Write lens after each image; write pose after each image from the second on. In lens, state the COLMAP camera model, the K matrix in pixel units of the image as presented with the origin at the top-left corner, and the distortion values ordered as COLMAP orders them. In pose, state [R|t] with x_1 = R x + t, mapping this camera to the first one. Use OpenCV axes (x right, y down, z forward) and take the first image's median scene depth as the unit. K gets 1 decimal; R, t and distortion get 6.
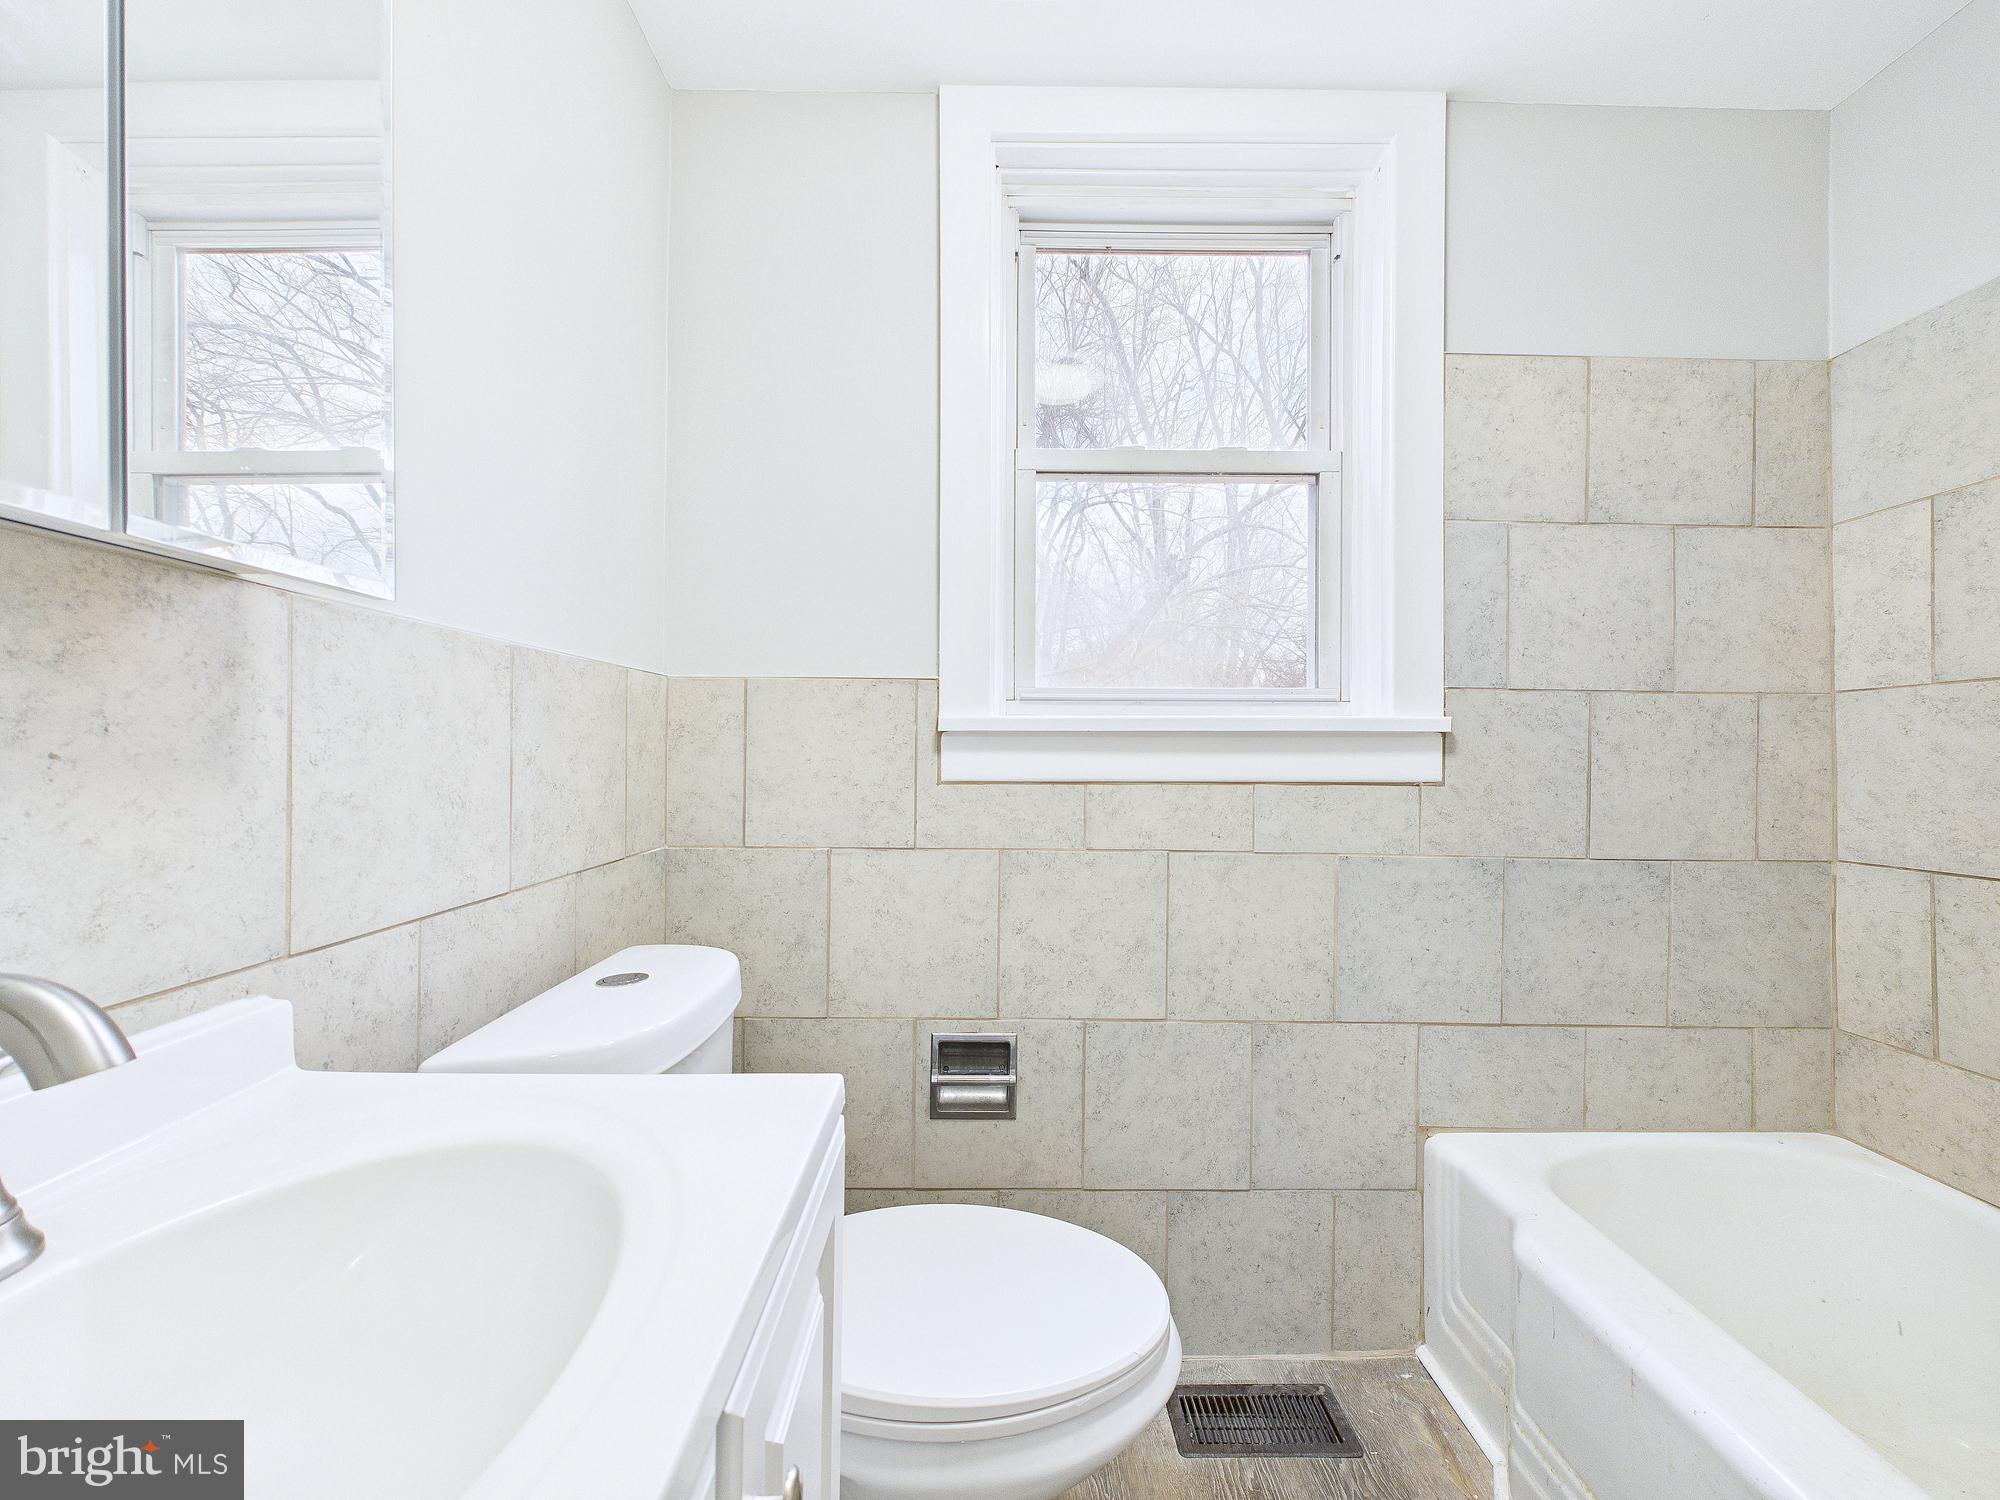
lens RADIAL K [[1043.9, 0, 1011.9], [0, 1043.9, 747.0], [0, 0, 1]] dist [-0.003494, -0.000473]
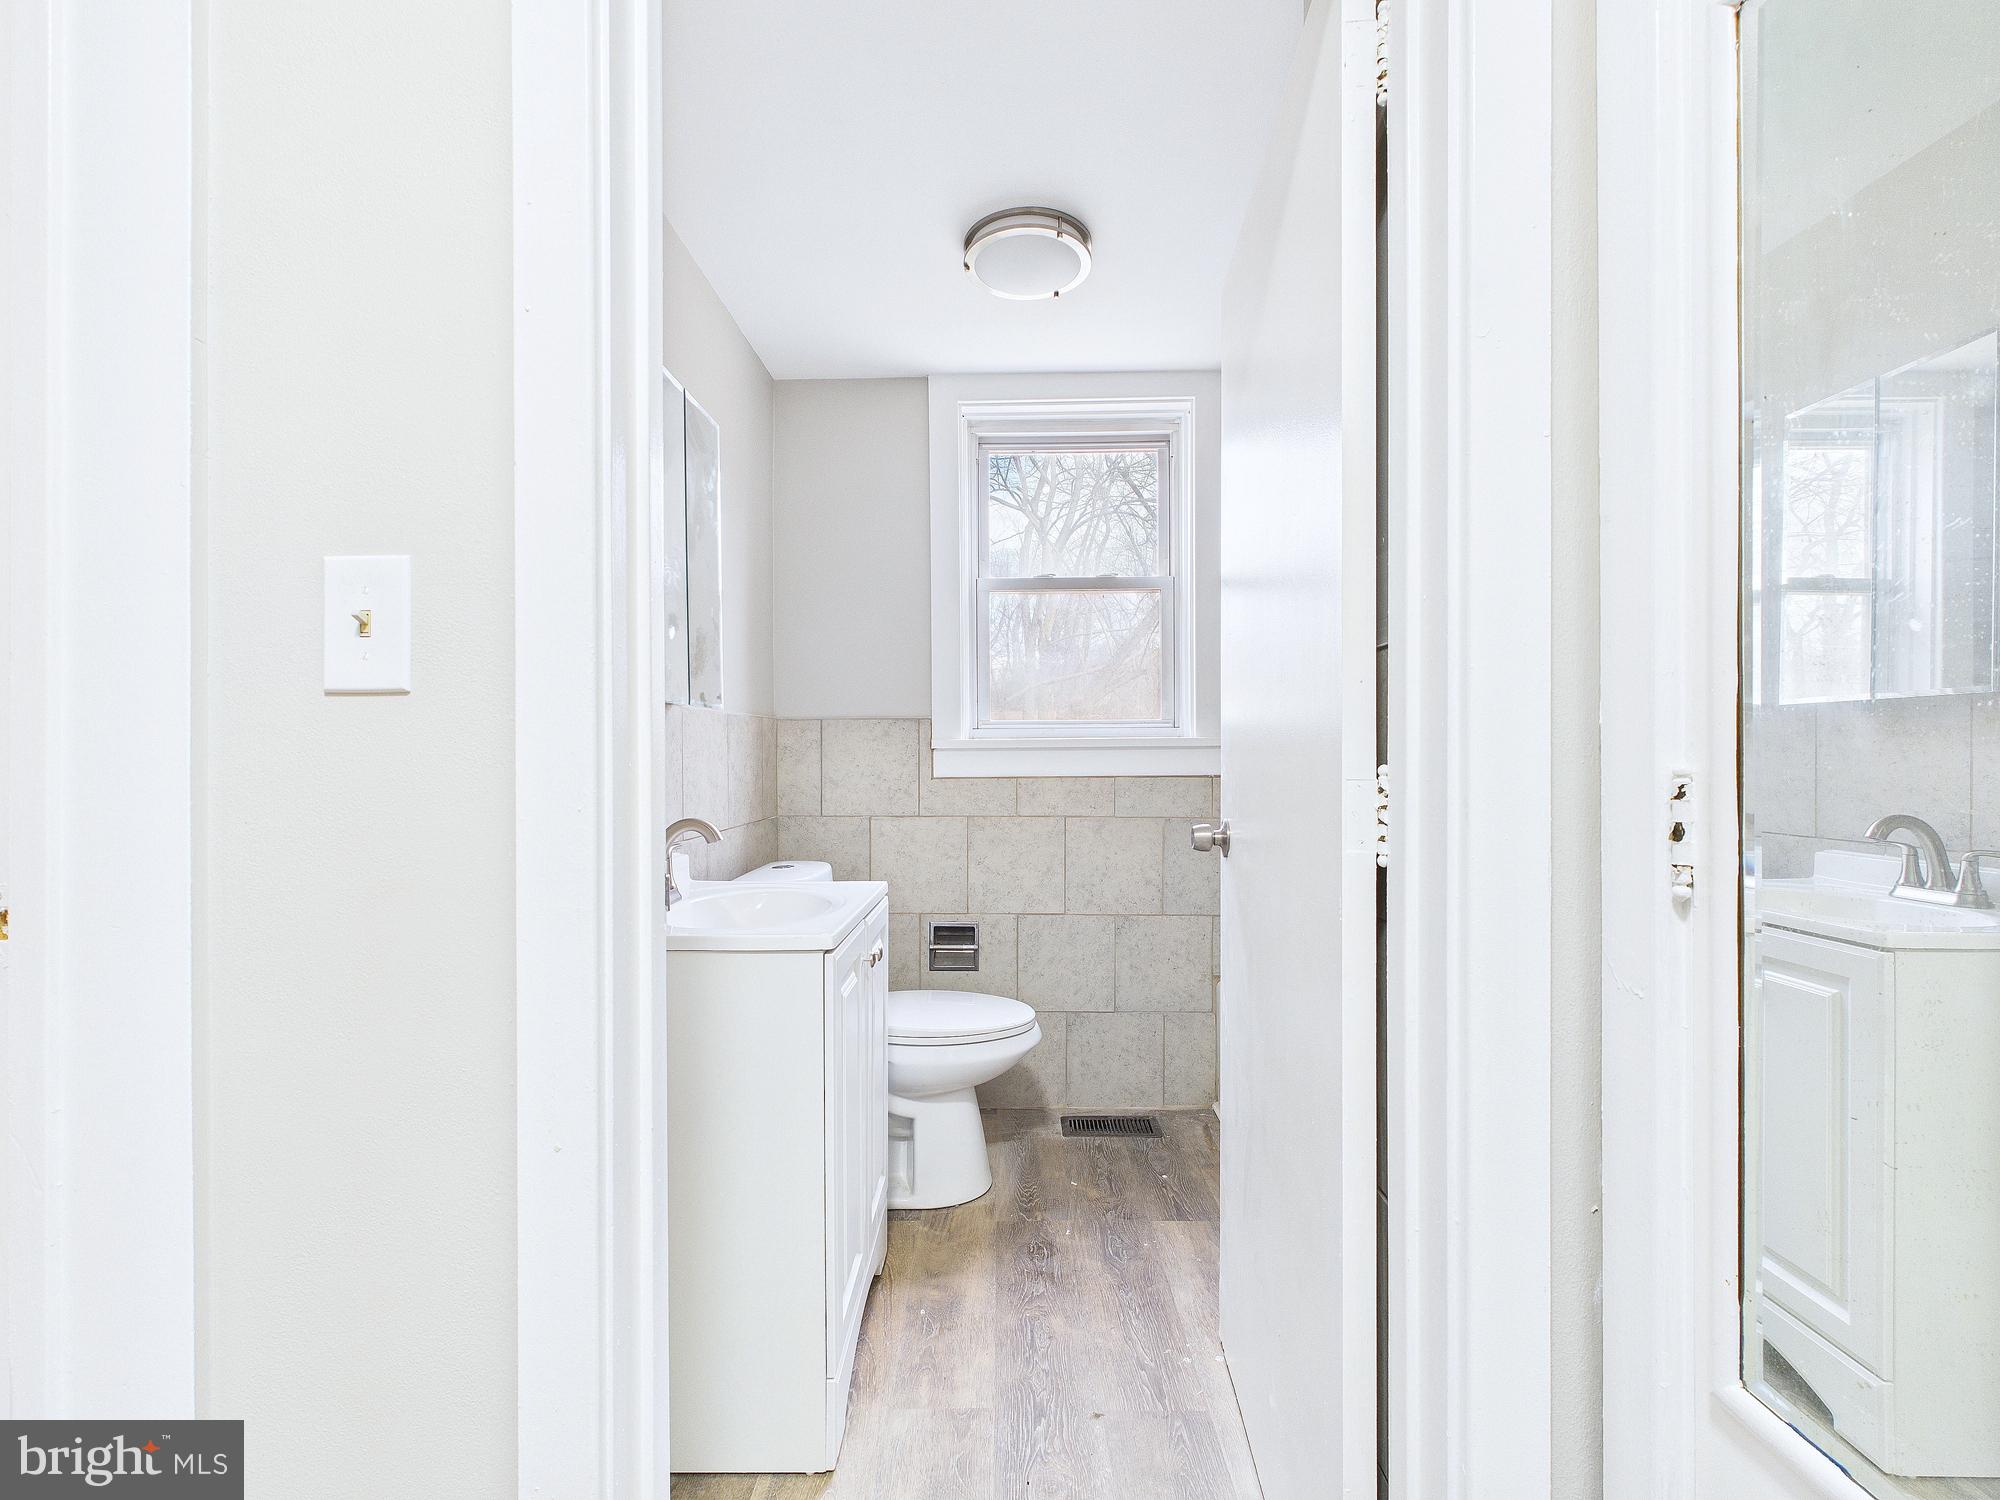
lens RADIAL K [[1043.9, 0, 988.8], [0, 1043.9, 763.8], [0, 0, 1]] dist [-0.003494, -0.000473]
pose [[0.999200, -0.010579, -0.038574, 0.091101], [0.011175, 0.999821, 0.015265, -0.015434], [0.038405, -0.015684, 0.999139, -0.731744]]
